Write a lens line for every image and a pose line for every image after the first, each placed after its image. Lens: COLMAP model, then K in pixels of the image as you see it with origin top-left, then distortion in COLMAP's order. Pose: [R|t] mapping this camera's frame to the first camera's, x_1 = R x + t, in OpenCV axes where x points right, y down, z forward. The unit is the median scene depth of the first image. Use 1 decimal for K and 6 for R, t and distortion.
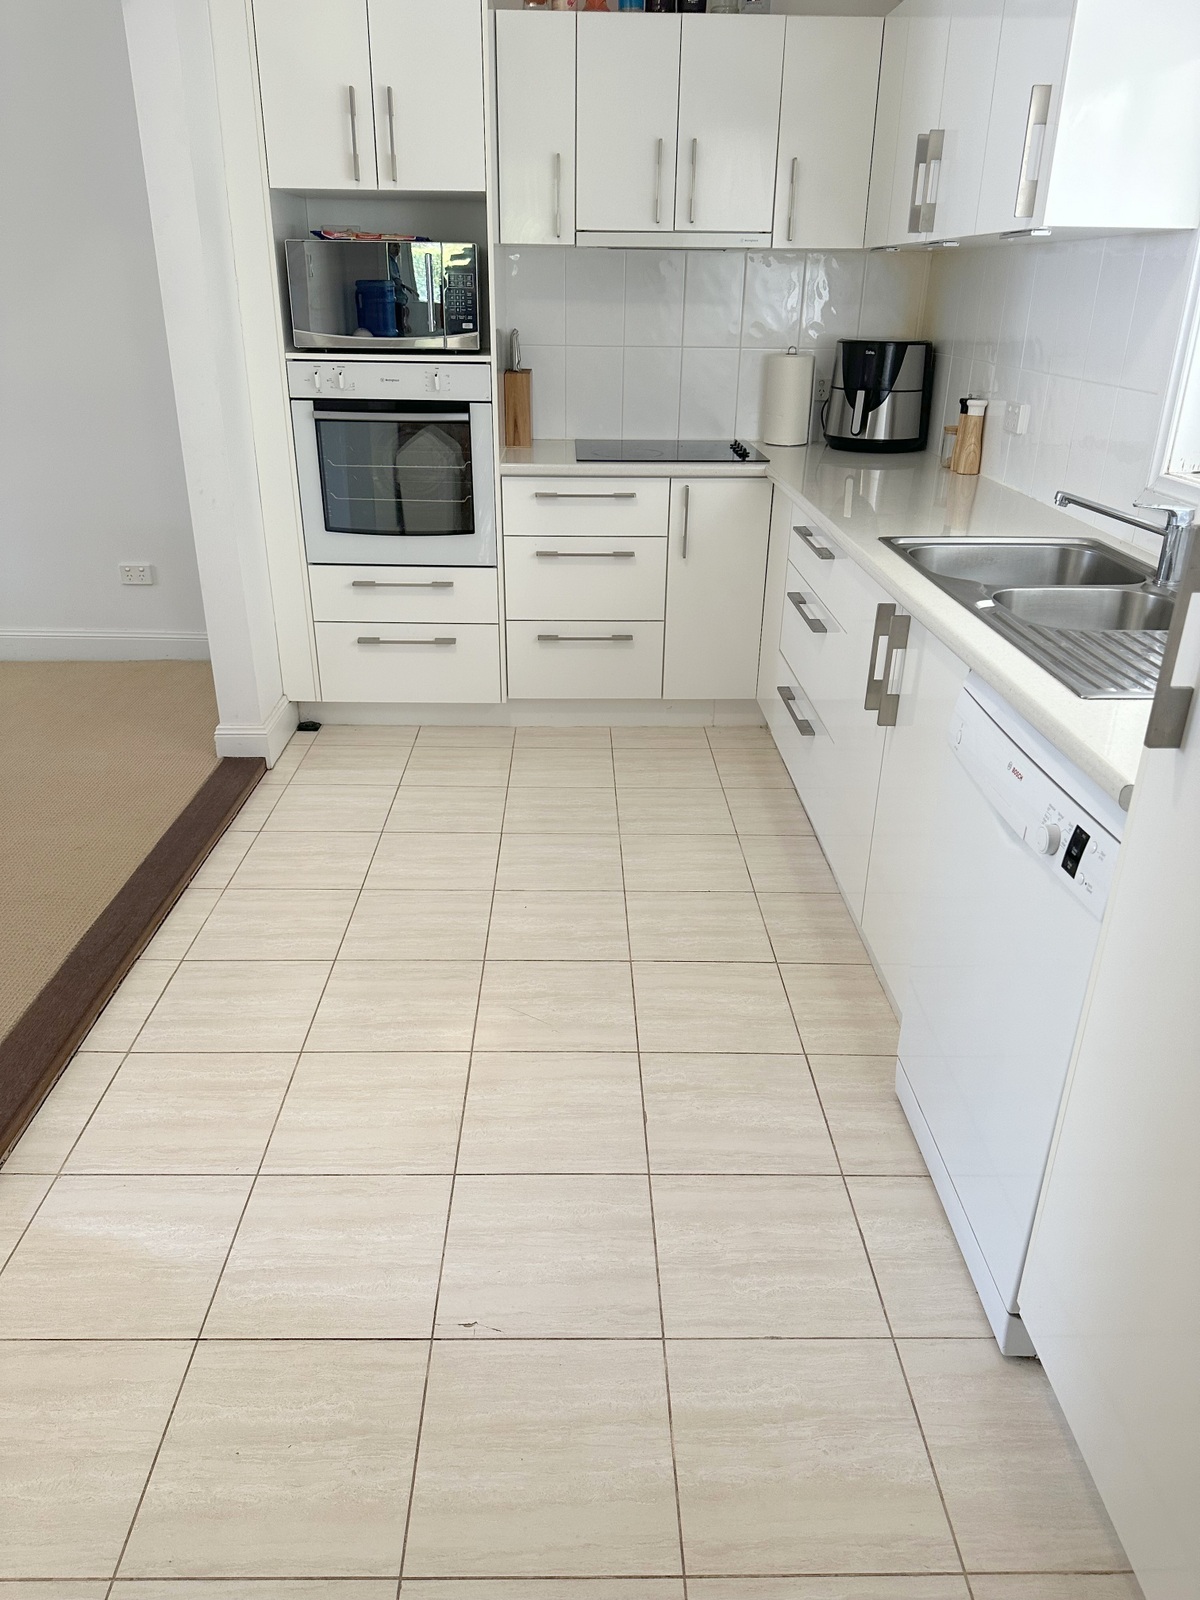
lens RADIAL K [[1115.7, 0, 592.1], [0, 1115.7, 805.7], [0, 0, 1]] dist [0.151507, -0.271951]
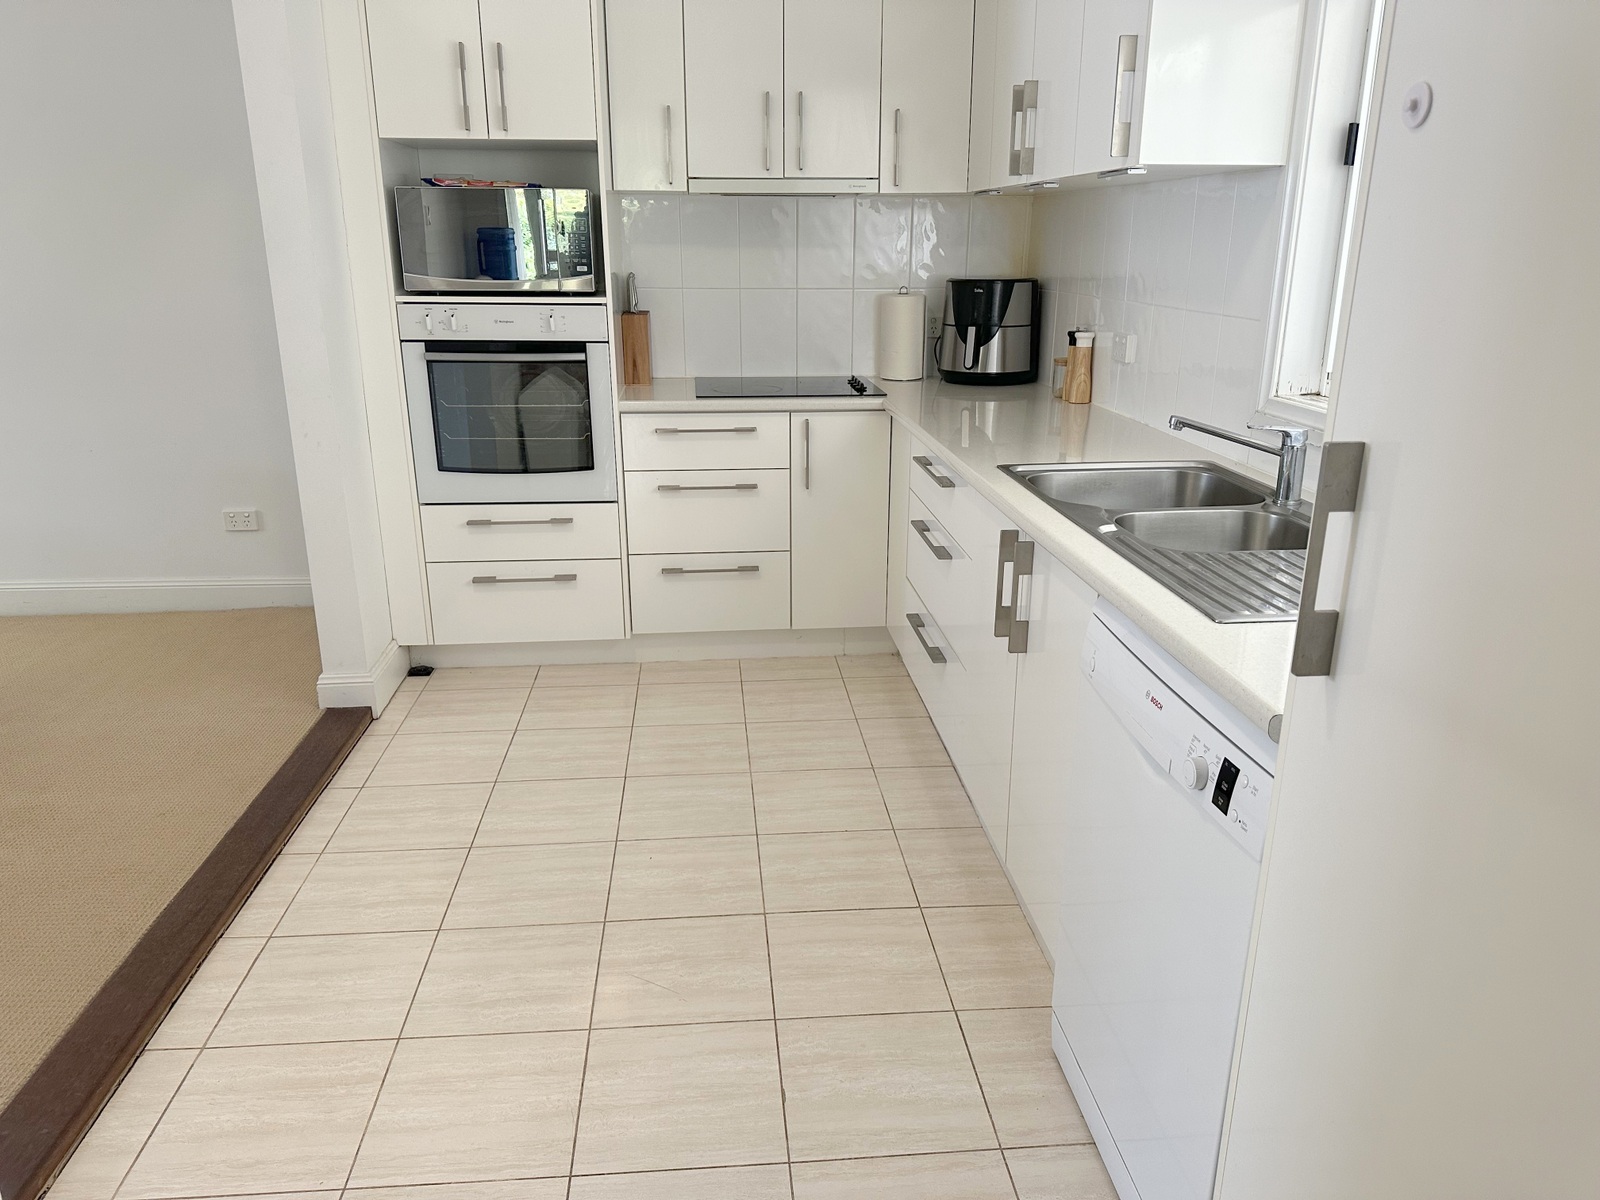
lens RADIAL K [[1115.7, 0, 796.2], [0, 1115.7, 605.3], [0, 0, 1]] dist [0.151507, -0.271951]
pose [[0.997553, -0.030567, 0.062872, 0.008246], [0.037559, 0.992861, -0.113213, -0.007192], [-0.058962, 0.115297, 0.991580, 0.035357]]
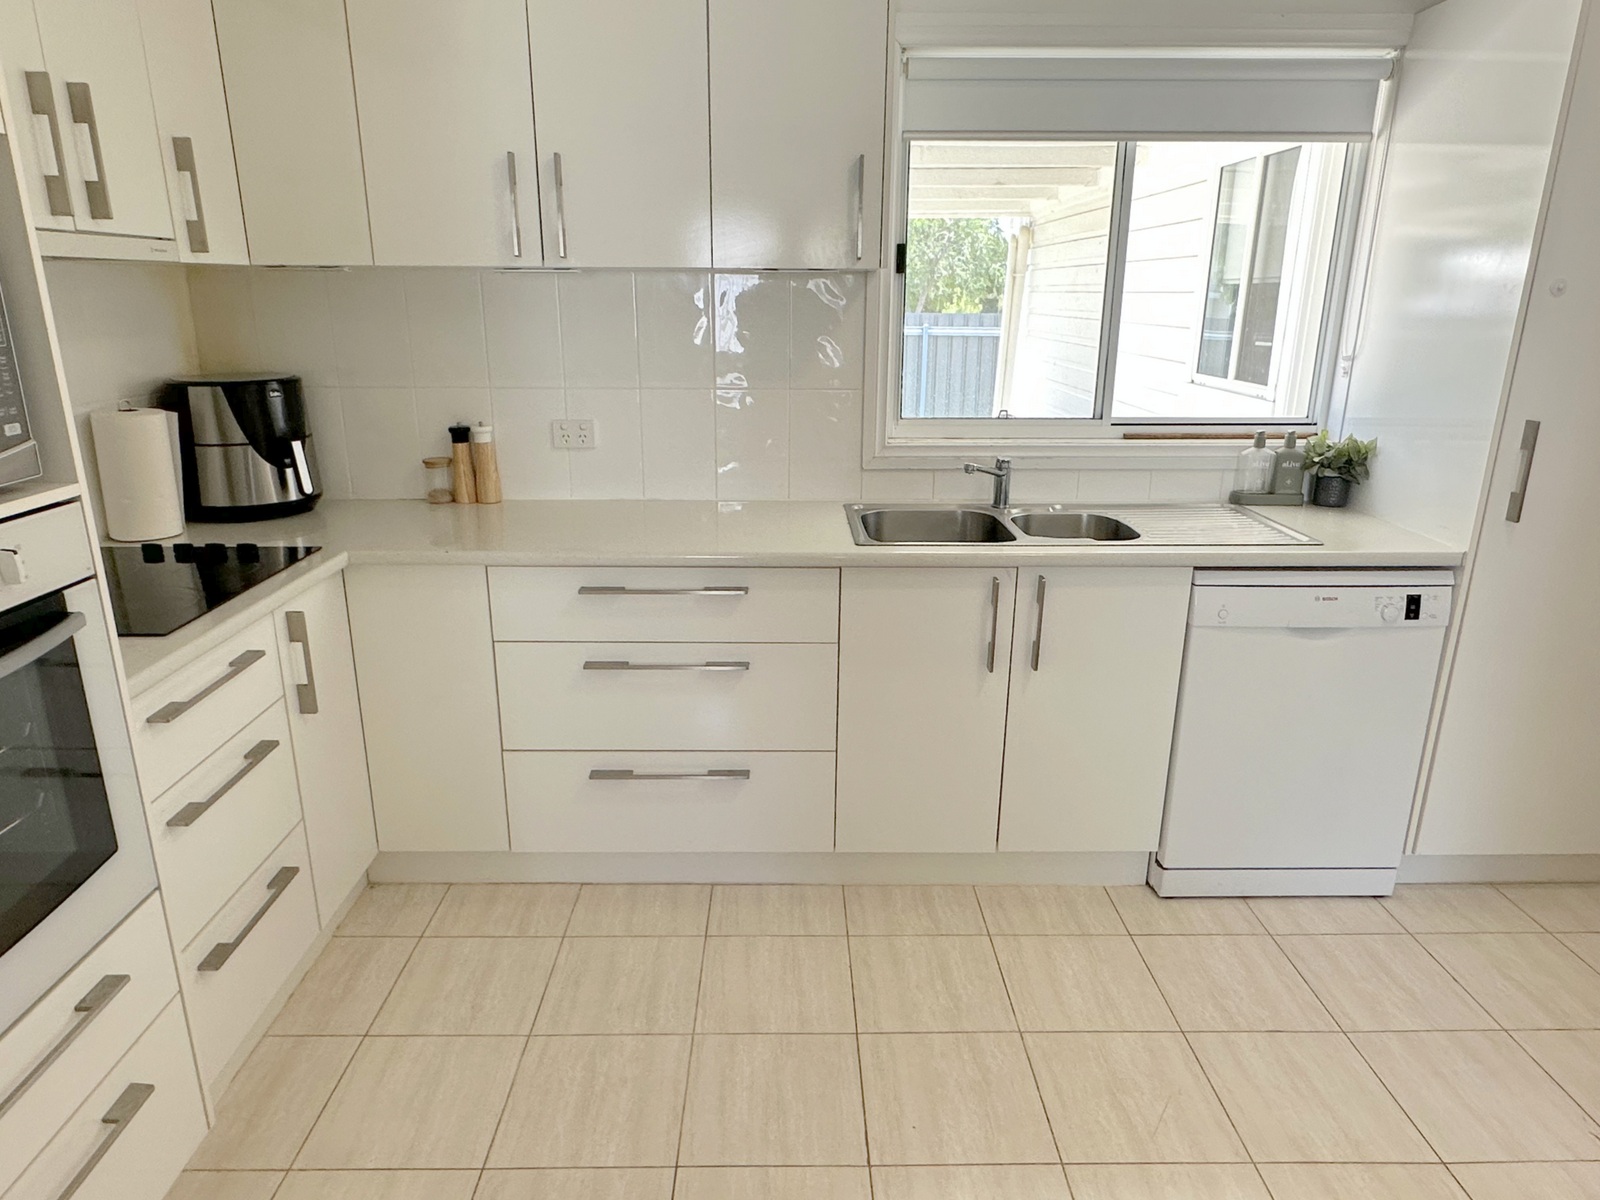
lens RADIAL K [[1026.2, 0, 794.6], [0, 1026.2, 605.0], [0, 0, 1]] dist [-0.001704, -0.000304]
pose [[0.004216, -0.302575, 0.953116, -0.564954], [0.411944, 0.869020, 0.274056, -0.399501], [-0.911200, 0.391475, 0.128308, 0.810756]]
